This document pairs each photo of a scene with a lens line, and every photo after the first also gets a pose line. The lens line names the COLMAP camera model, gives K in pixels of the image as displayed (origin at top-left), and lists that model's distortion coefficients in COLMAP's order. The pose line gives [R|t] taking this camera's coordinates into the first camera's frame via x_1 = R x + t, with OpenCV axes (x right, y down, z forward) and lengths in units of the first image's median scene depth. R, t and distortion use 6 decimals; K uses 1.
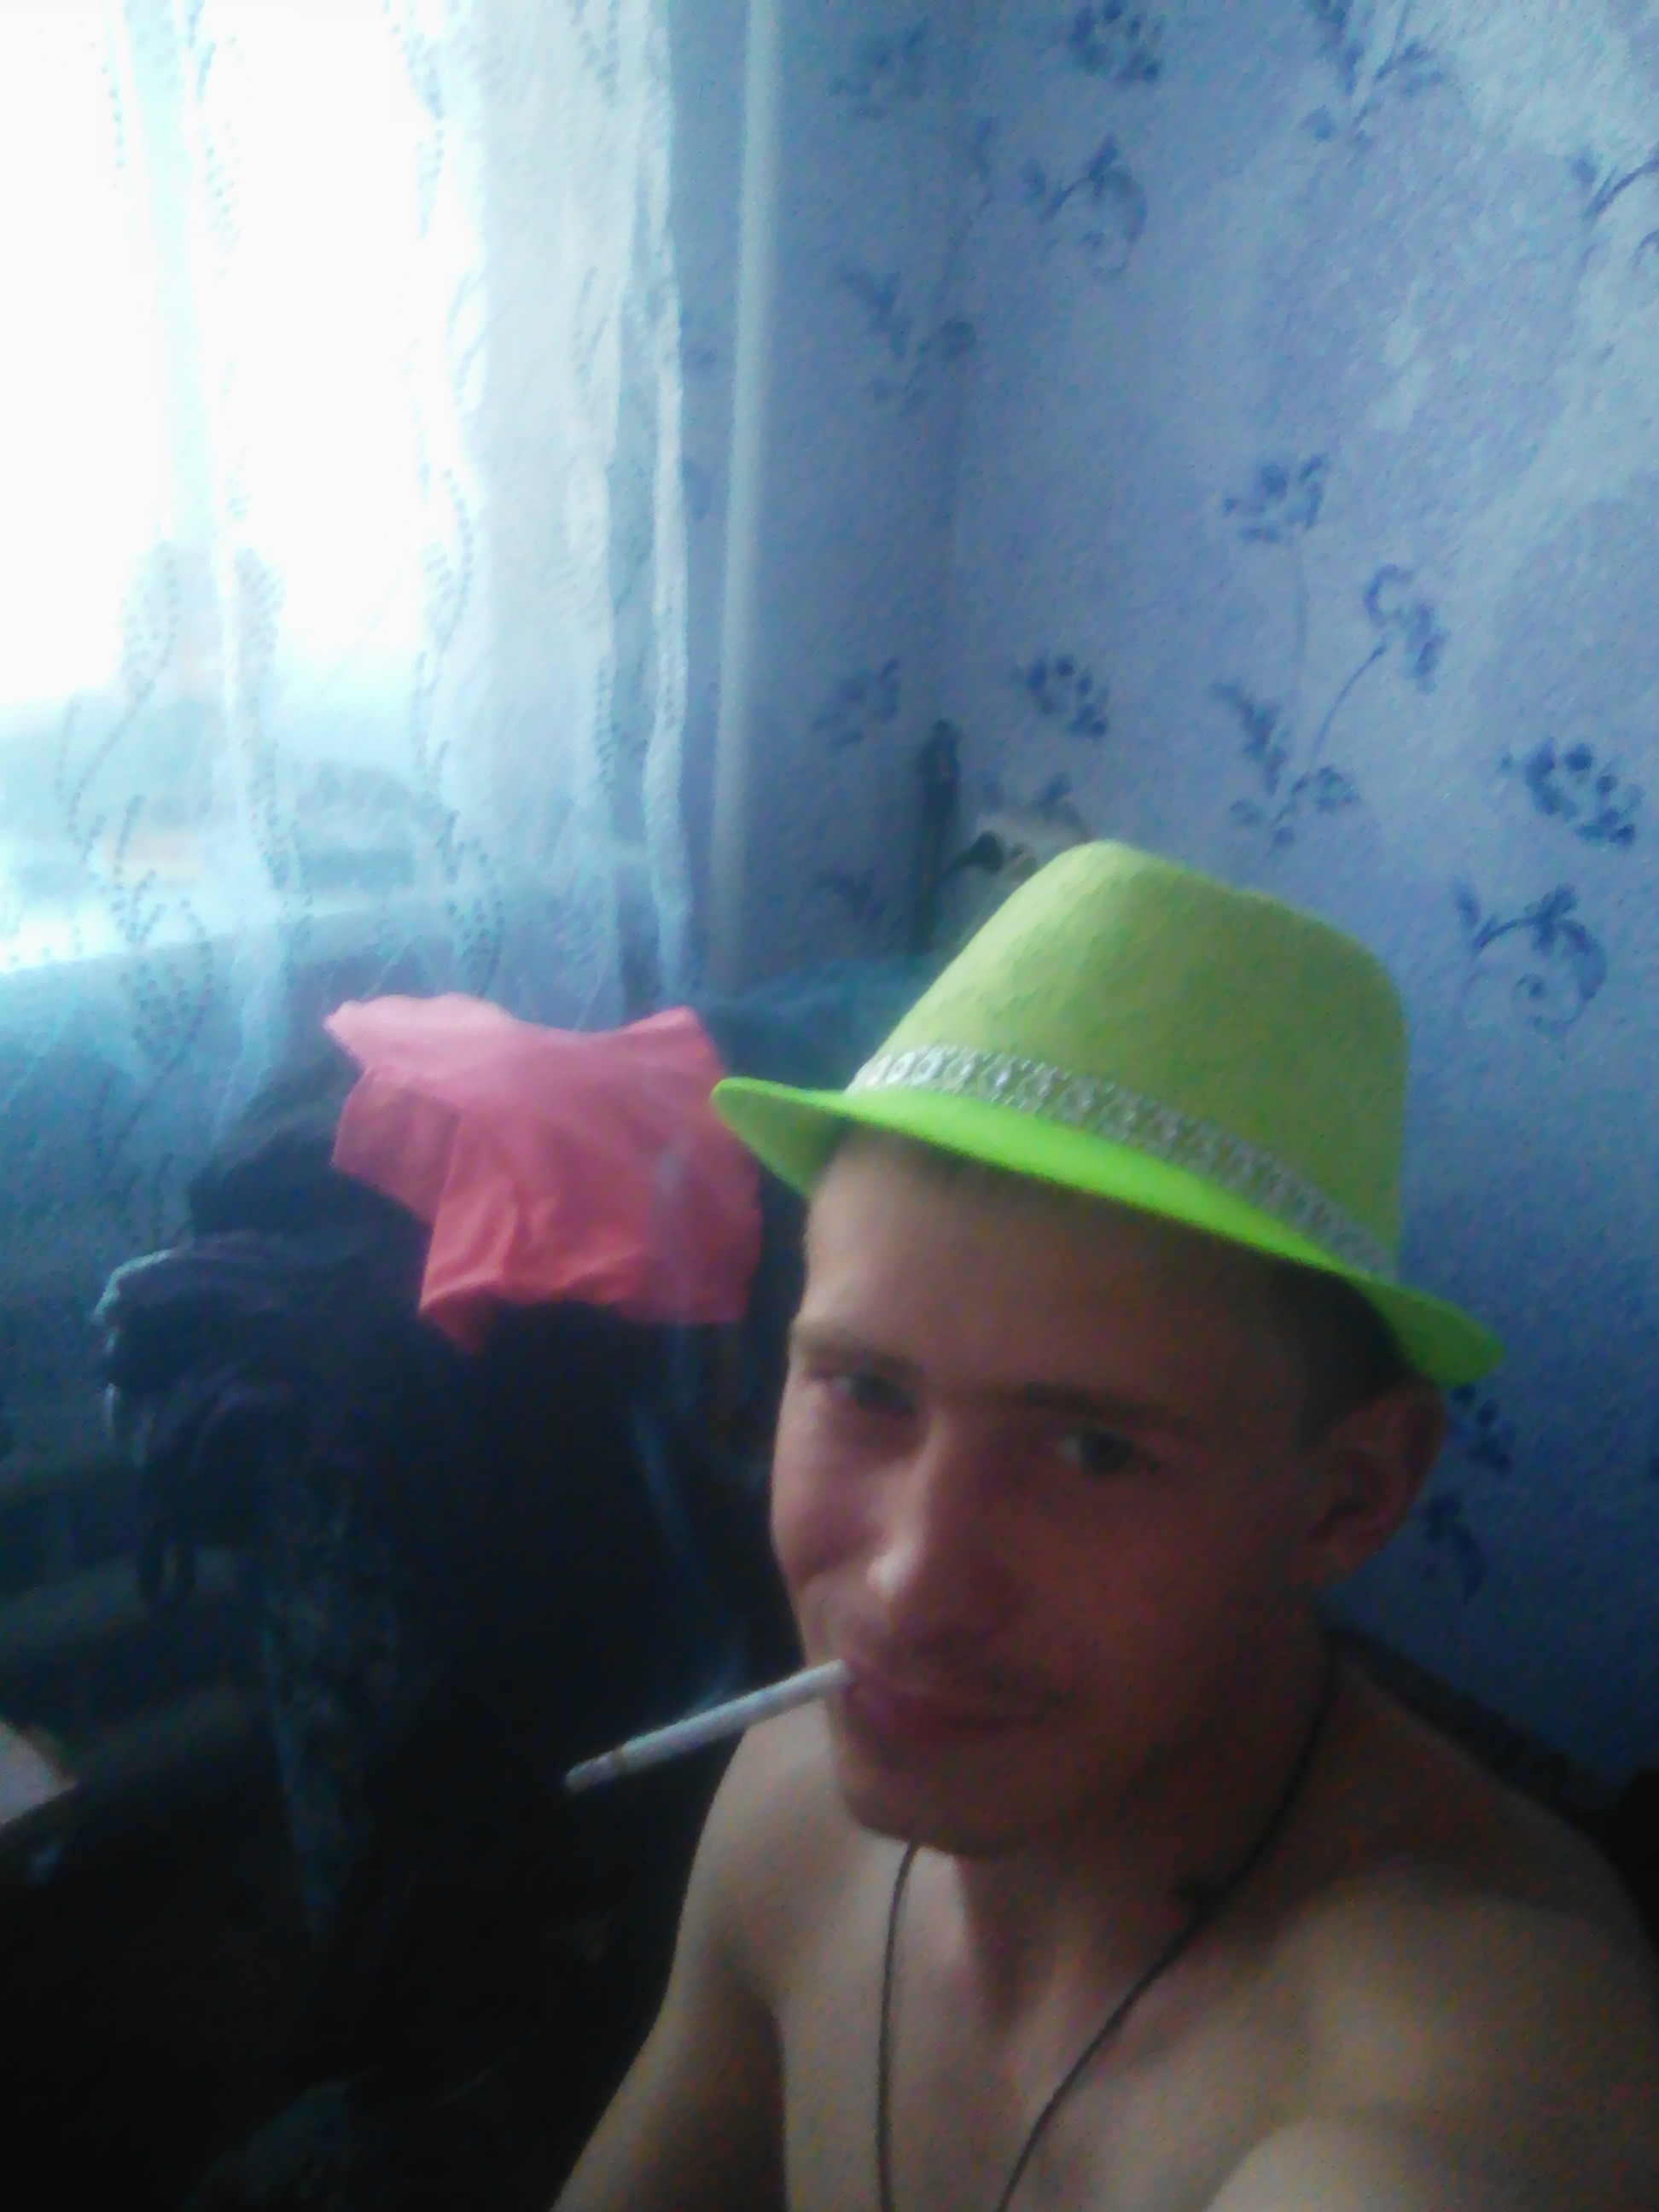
lens RADIAL K [[2331.3, 0, 831.0], [0, 2331.3, 1026.3], [0, 0, 1]] dist [0.094116, -0.559860]
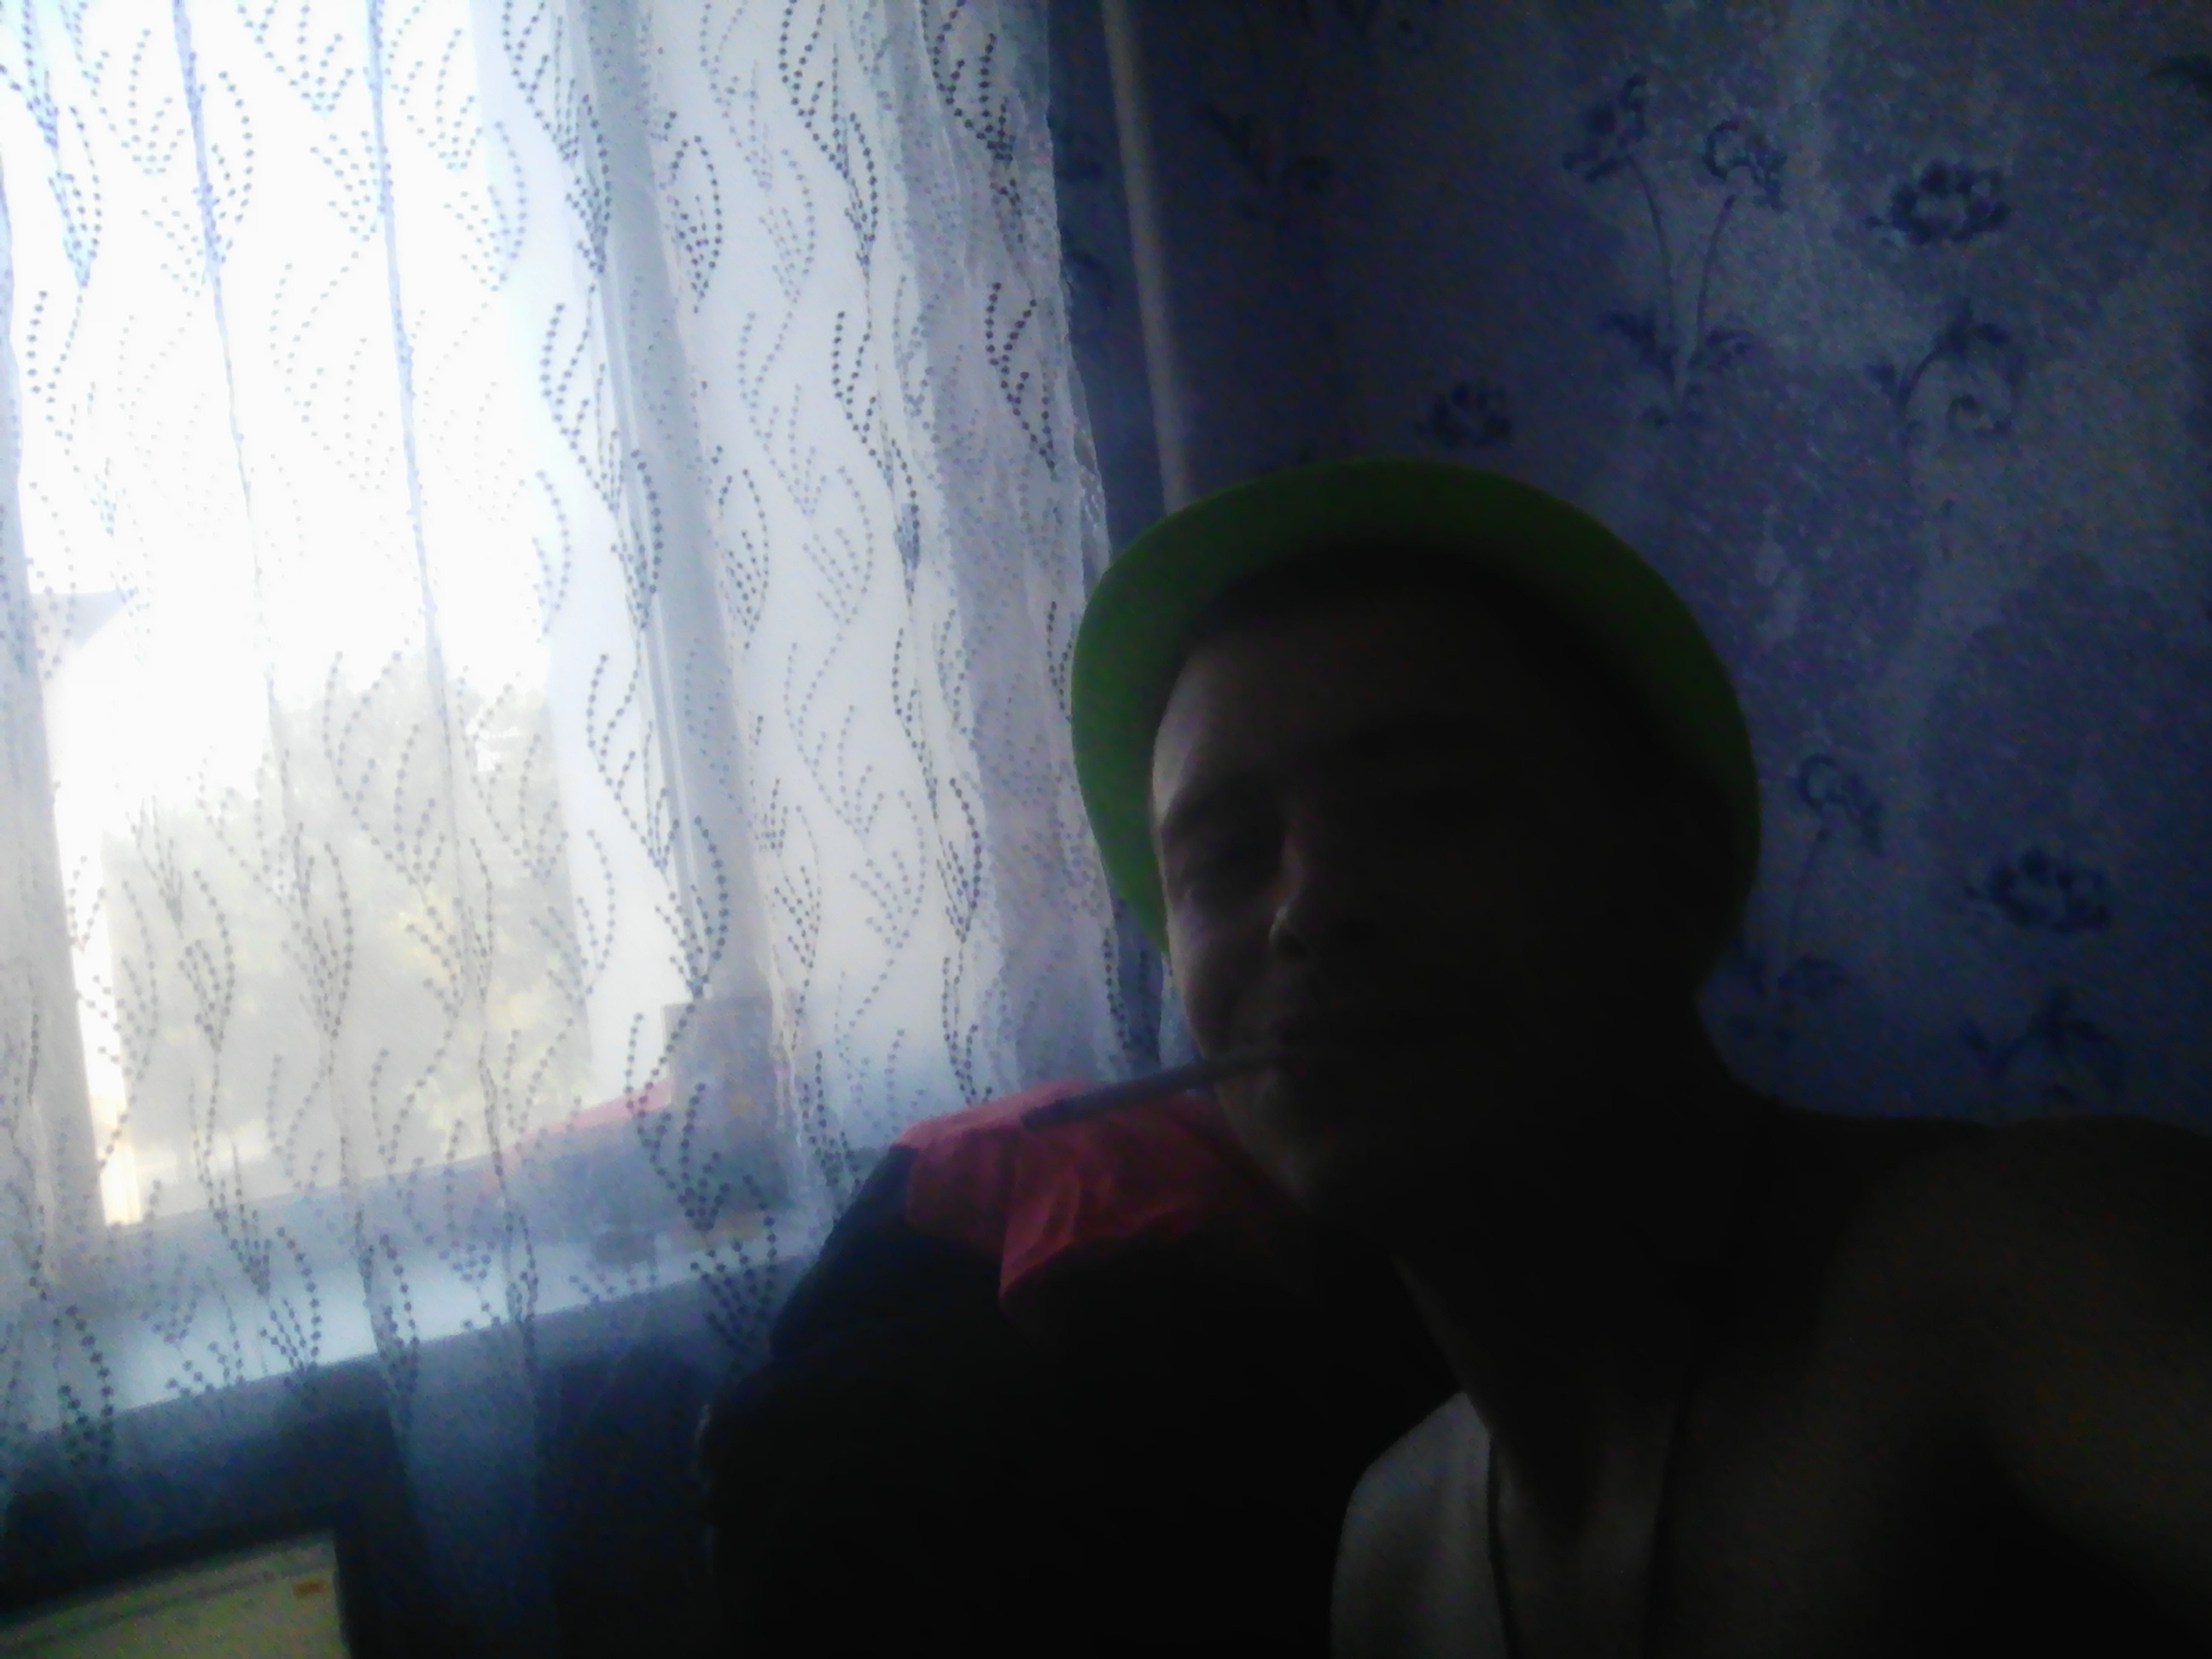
lens RADIAL K [[2331.3, 0, 1095.0], [0, 2331.3, 824.9], [0, 0, 1]] dist [0.094116, -0.559860]
pose [[0.983003, -0.170293, -0.068592, -0.019949], [0.124403, 0.892630, -0.433284, 0.272906], [0.135013, 0.417387, 0.898643, -0.004456]]
